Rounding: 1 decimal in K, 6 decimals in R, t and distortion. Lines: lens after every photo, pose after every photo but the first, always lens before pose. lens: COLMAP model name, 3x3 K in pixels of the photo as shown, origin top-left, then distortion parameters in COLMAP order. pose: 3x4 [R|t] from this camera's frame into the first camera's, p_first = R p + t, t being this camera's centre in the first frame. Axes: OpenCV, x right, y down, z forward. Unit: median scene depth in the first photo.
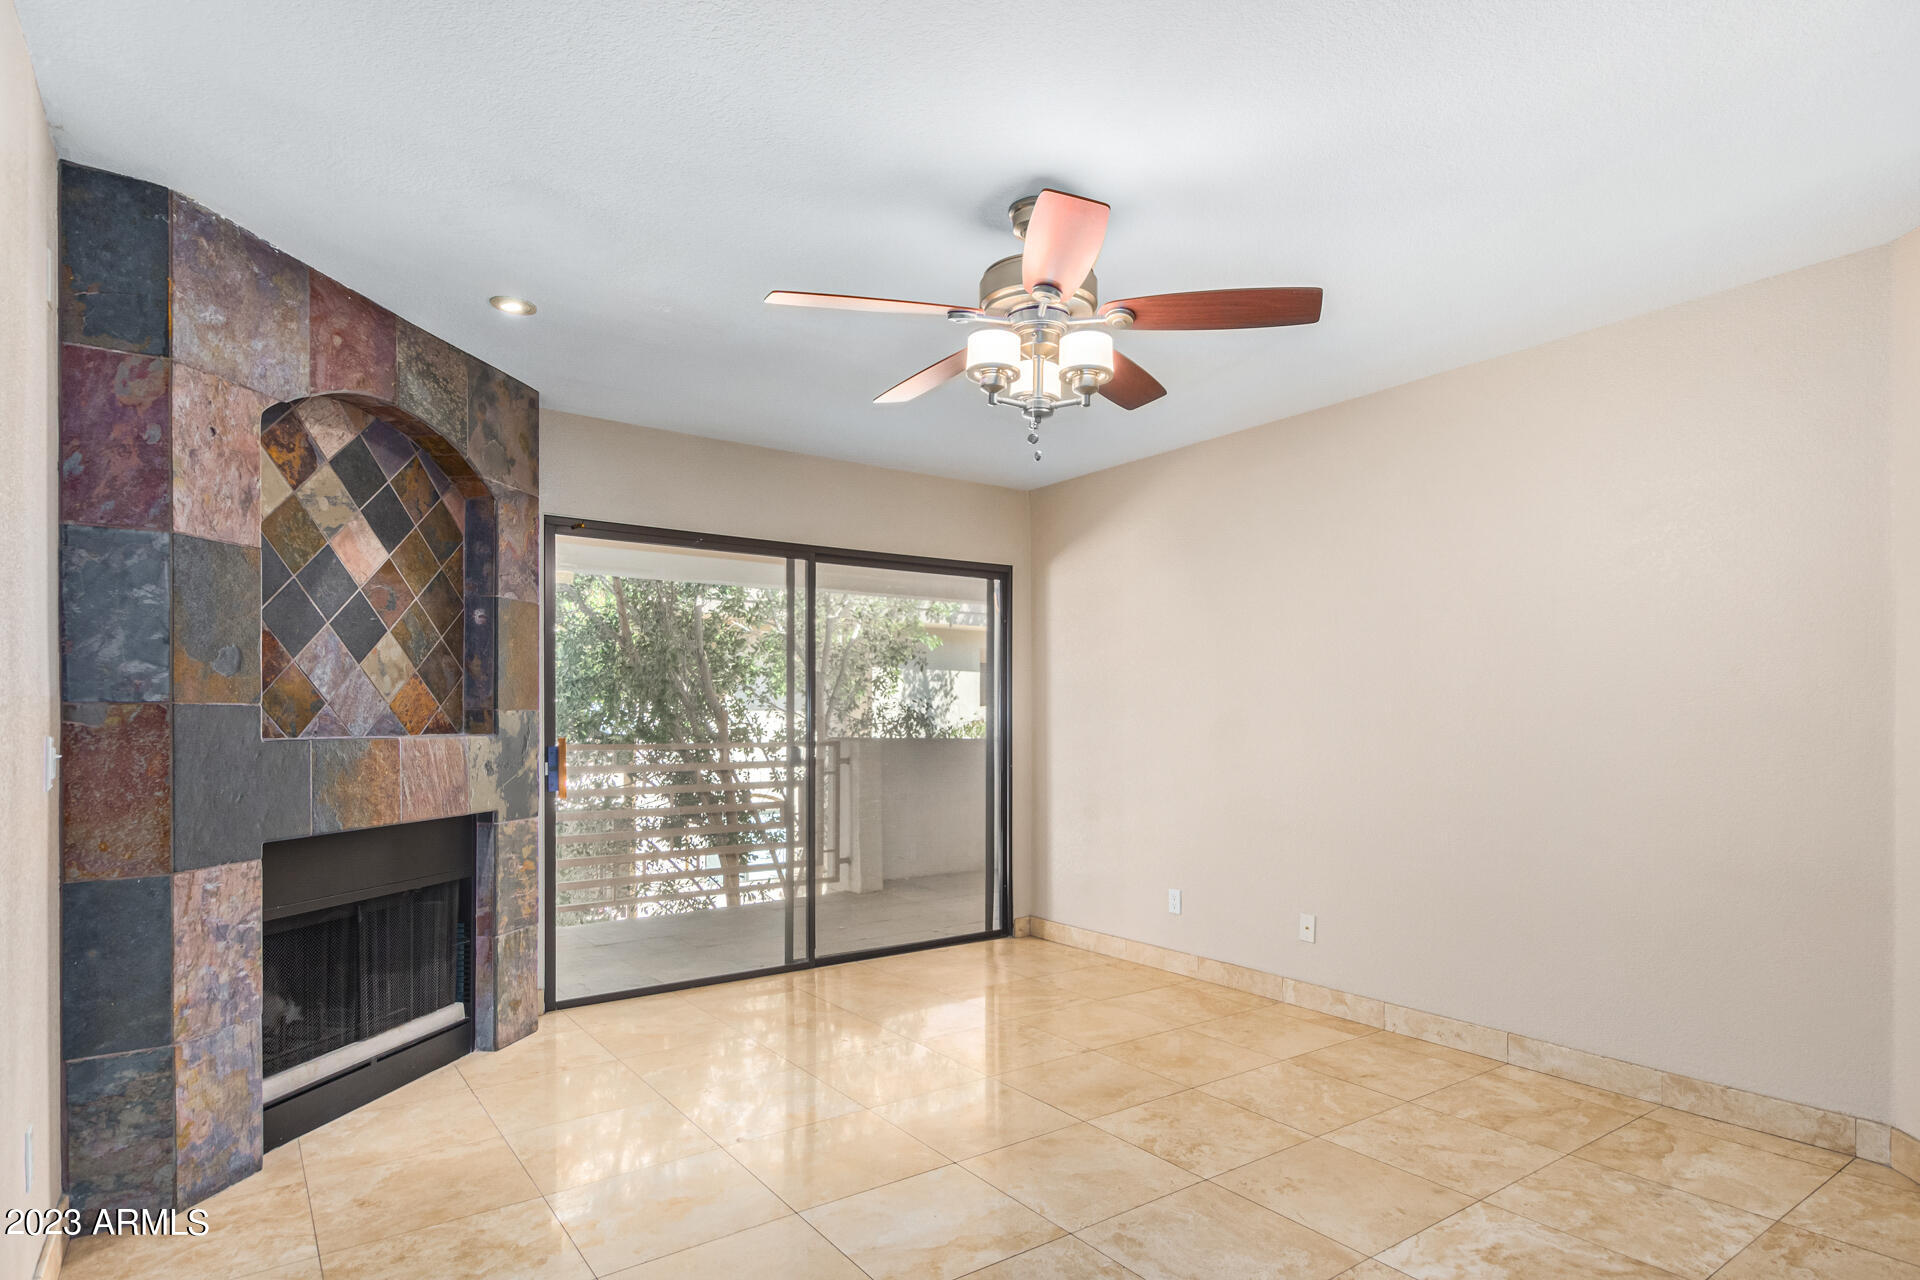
lens RADIAL K [[990.7, 0, 961.2], [0, 990.7, 709.5], [0, 0, 1]] dist [0.028069, -0.014438]
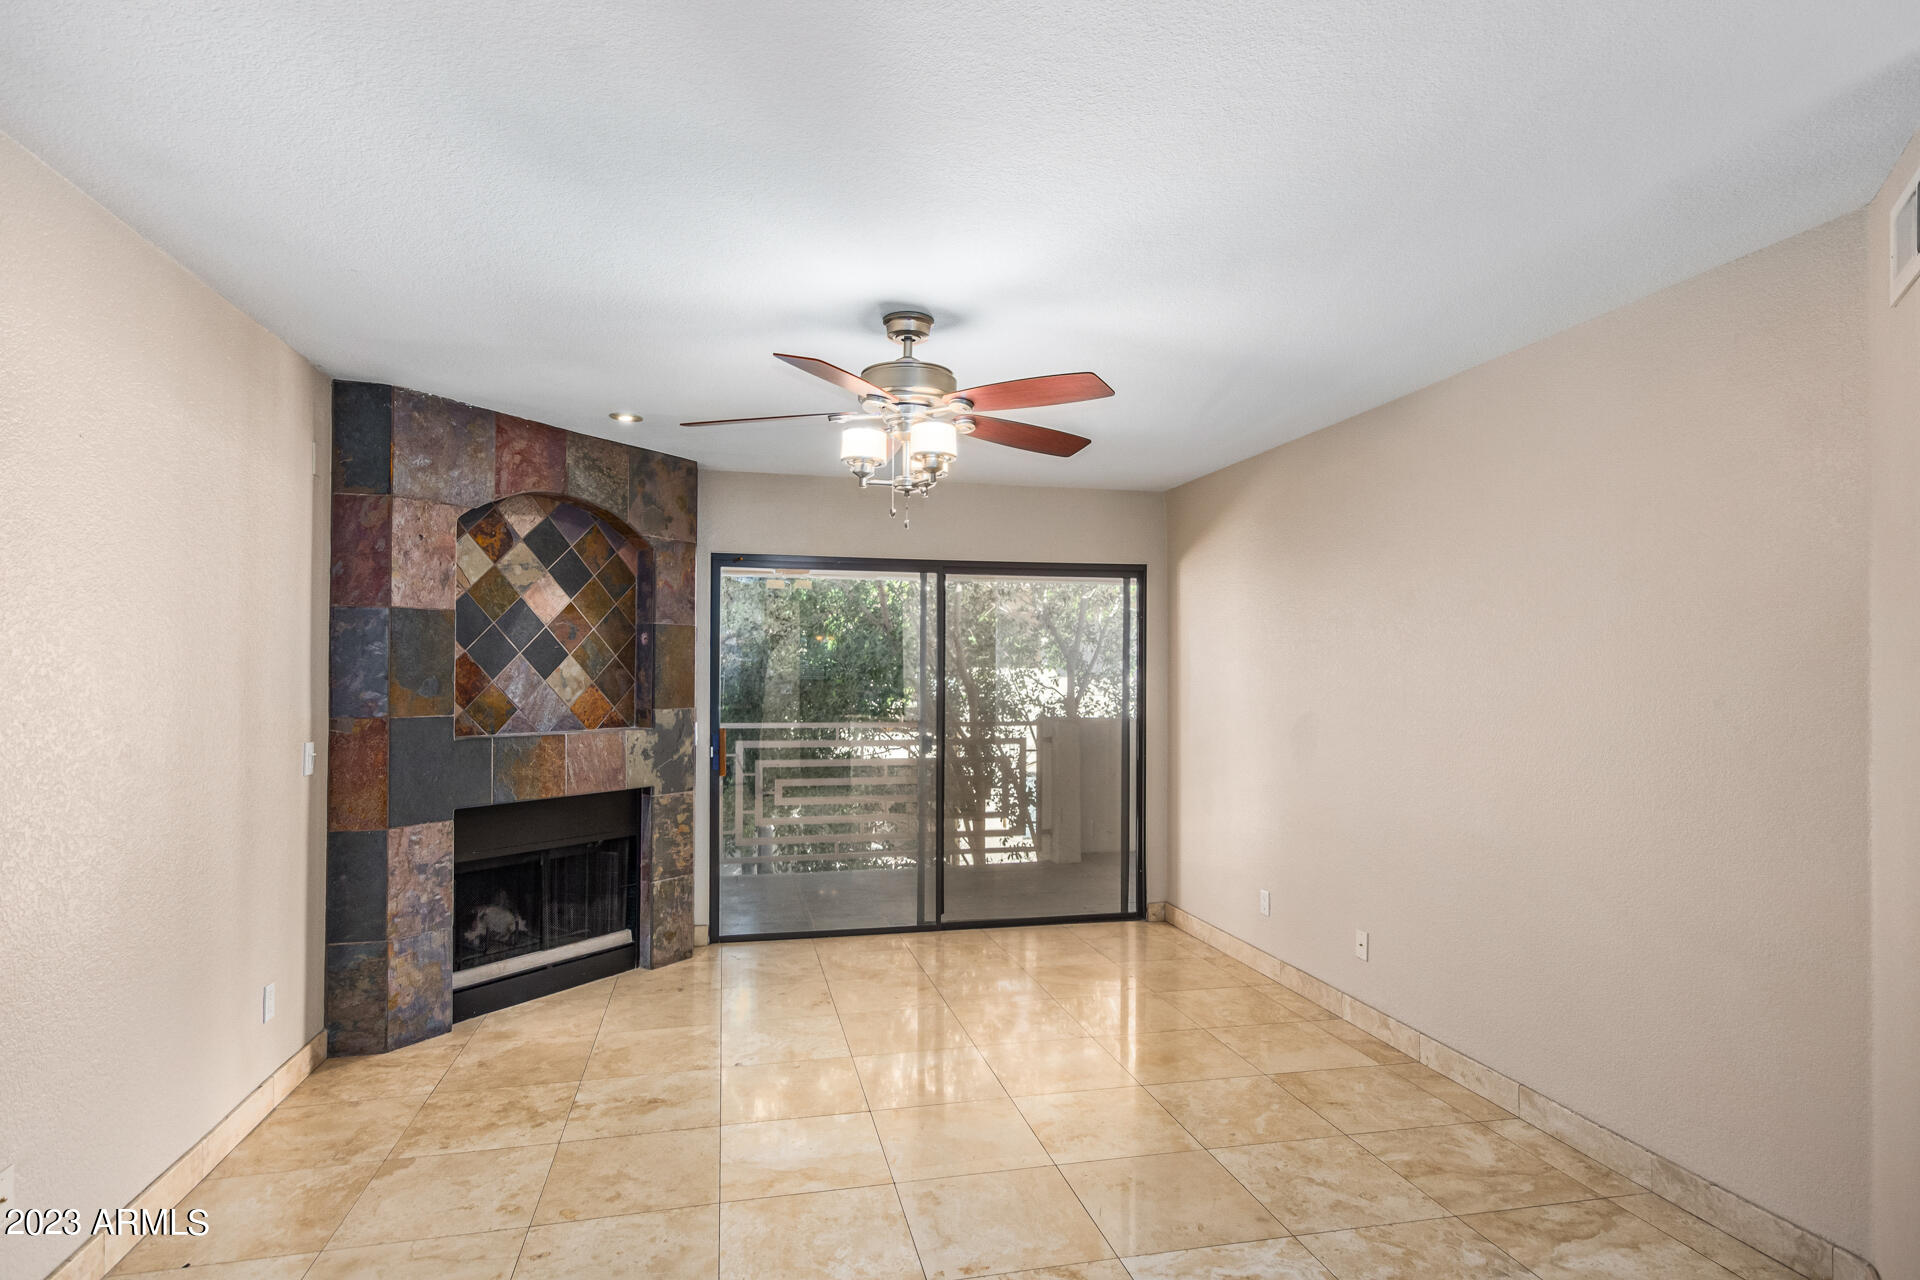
lens RADIAL K [[976.7, 0, 960.9], [0, 976.7, 649.2], [0, 0, 1]] dist [0.025351, -0.012857]
pose [[0.923484, -0.004241, -0.383614, 0.477614], [-0.001426, 0.999894, -0.014486, -0.071997], [0.383635, 0.013925, 0.923380, -0.048117]]
